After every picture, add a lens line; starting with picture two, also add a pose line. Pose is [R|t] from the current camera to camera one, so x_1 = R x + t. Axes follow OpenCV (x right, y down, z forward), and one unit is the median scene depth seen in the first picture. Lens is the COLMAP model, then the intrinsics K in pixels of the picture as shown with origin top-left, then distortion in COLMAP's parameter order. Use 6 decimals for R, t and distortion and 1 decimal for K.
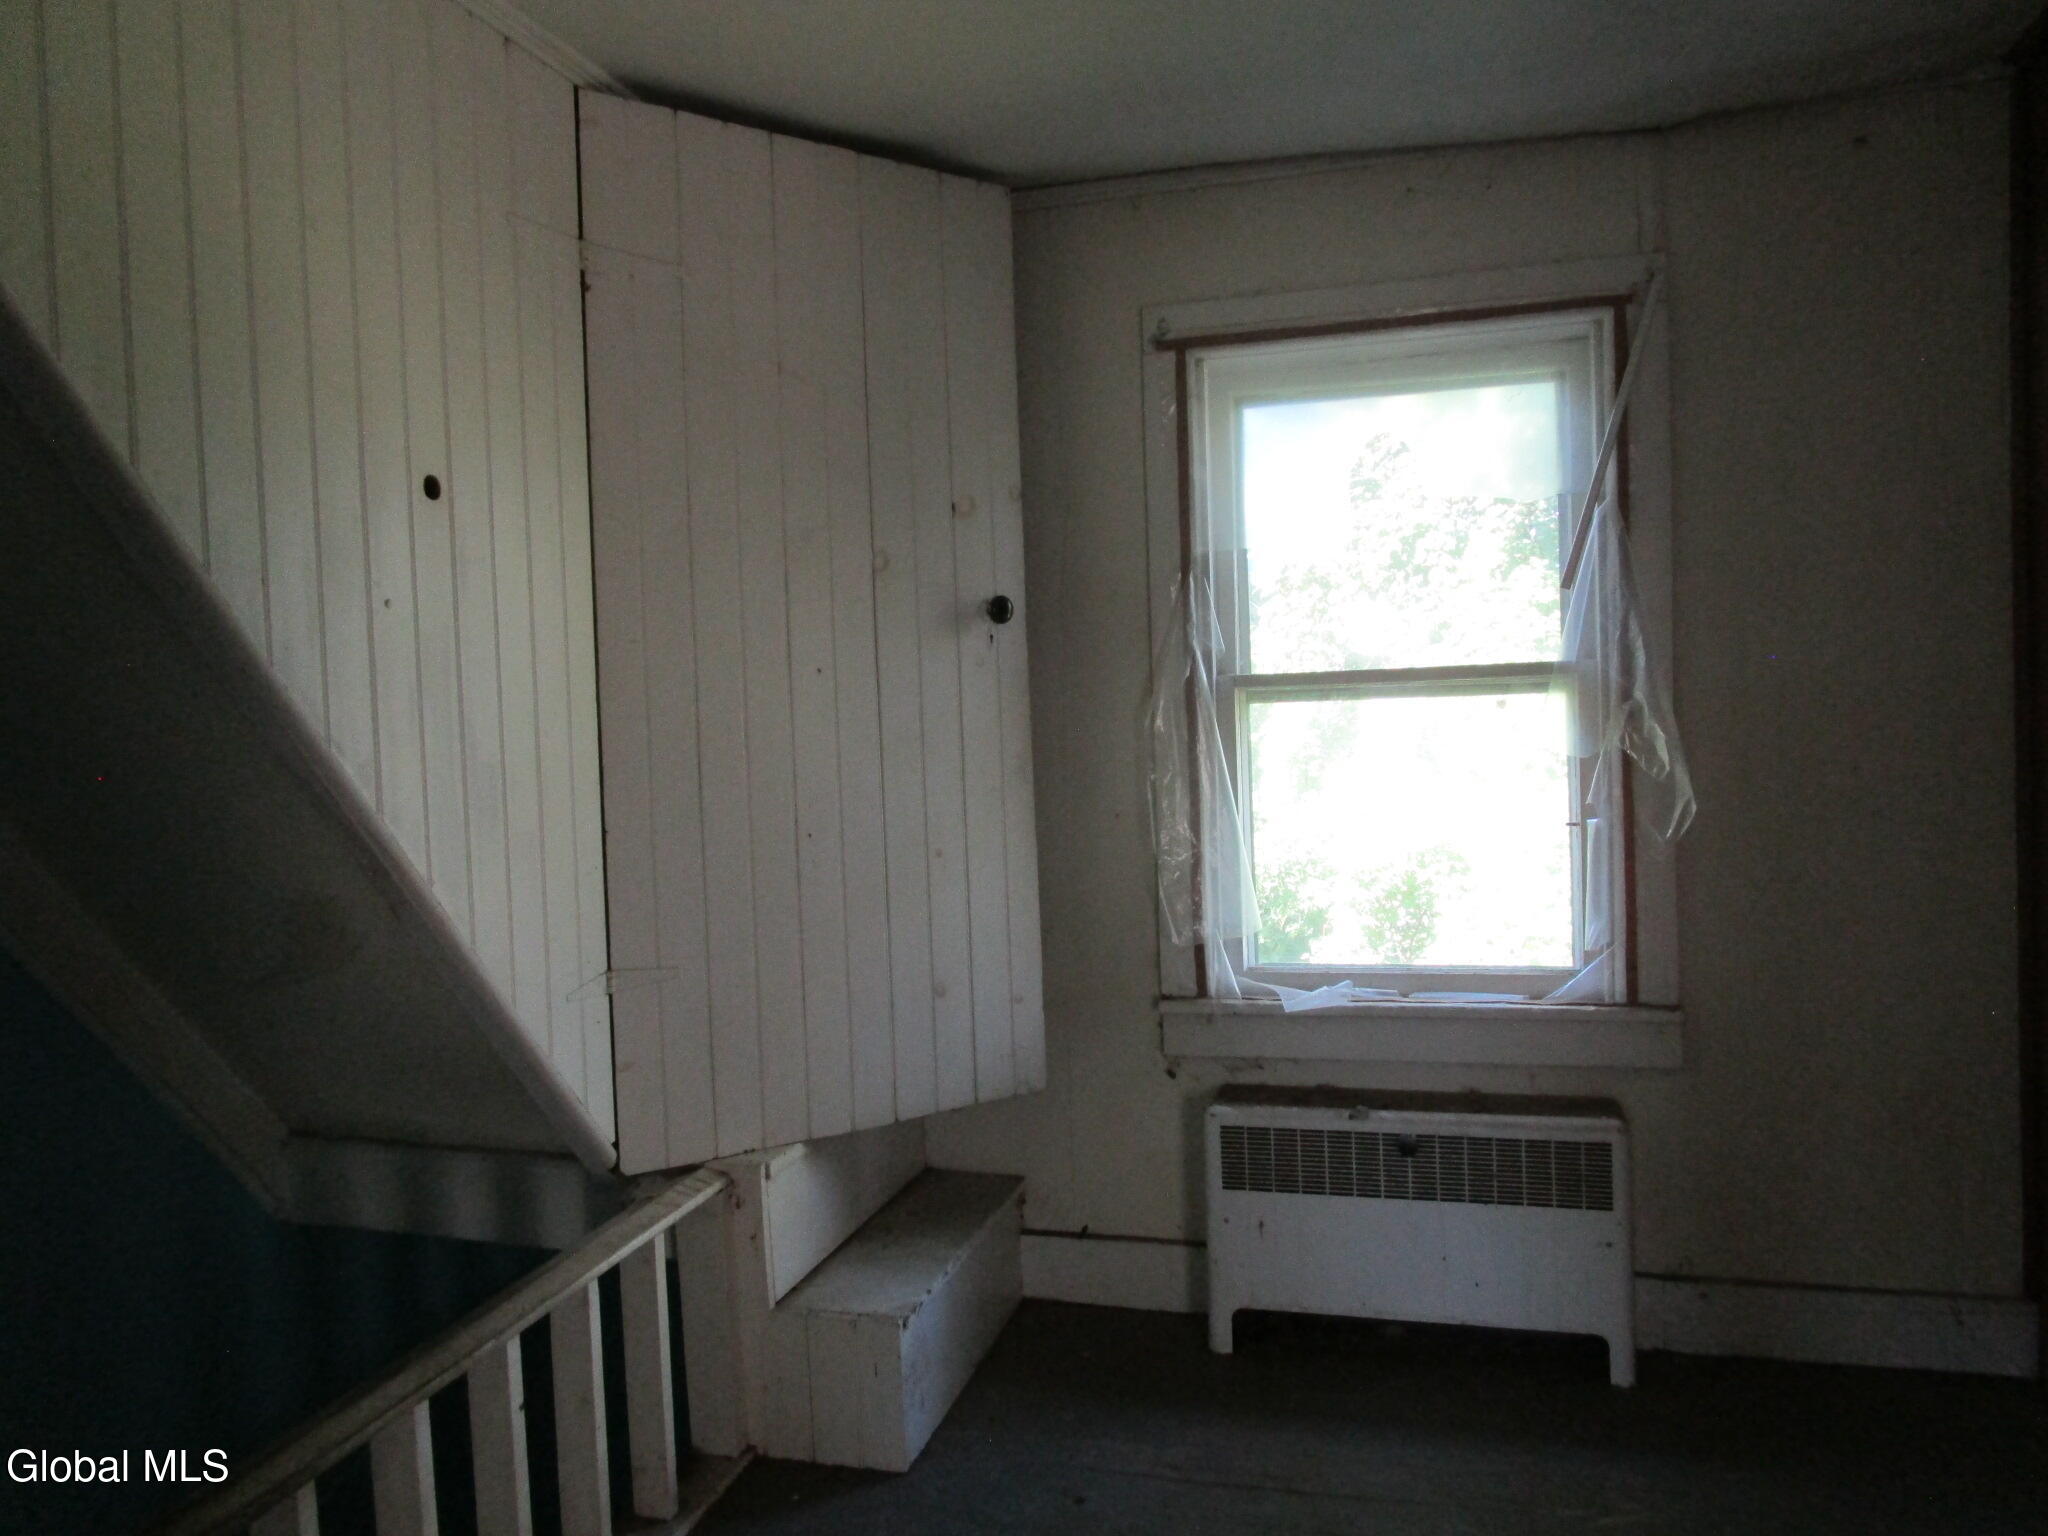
lens RADIAL K [[1469.8, 0, 1019.8], [0, 1469.8, 774.3], [0, 0, 1]] dist [-0.000643, -0.003061]
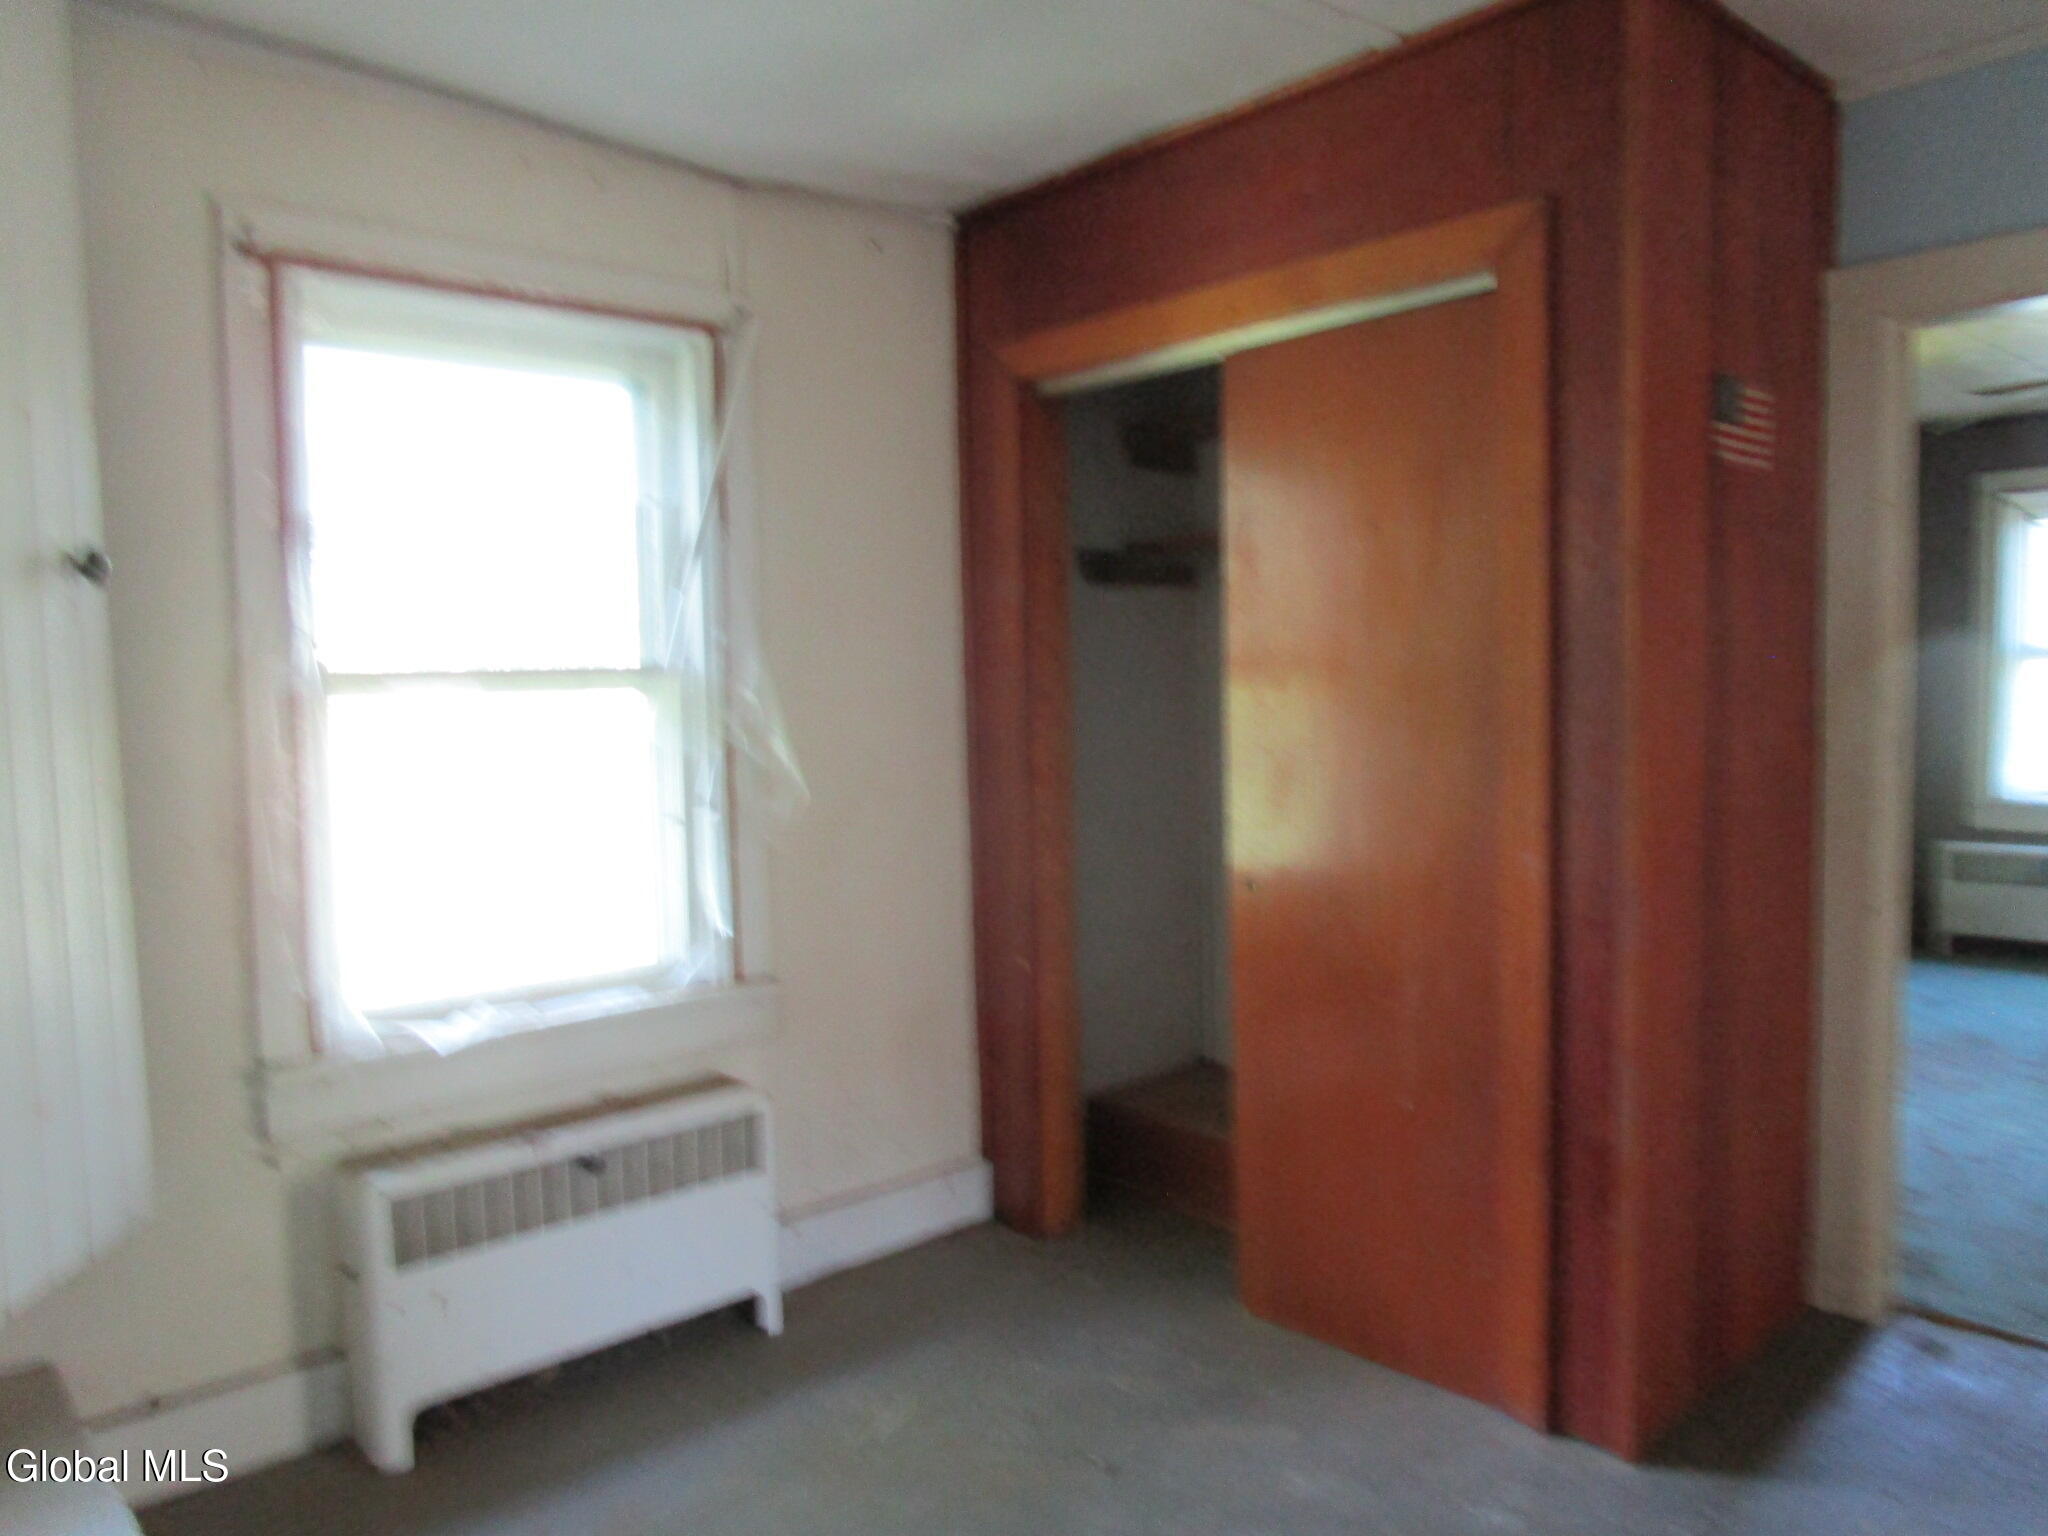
lens RADIAL K [[1469.8, 0, 1020.0], [0, 1469.8, 771.0], [0, 0, 1]] dist [-0.000643, -0.003061]
pose [[0.537685, -0.027651, 0.842692, -0.374224], [0.043027, 0.999060, 0.005328, 0.004477], [-0.842047, 0.033394, 0.538369, 0.233157]]
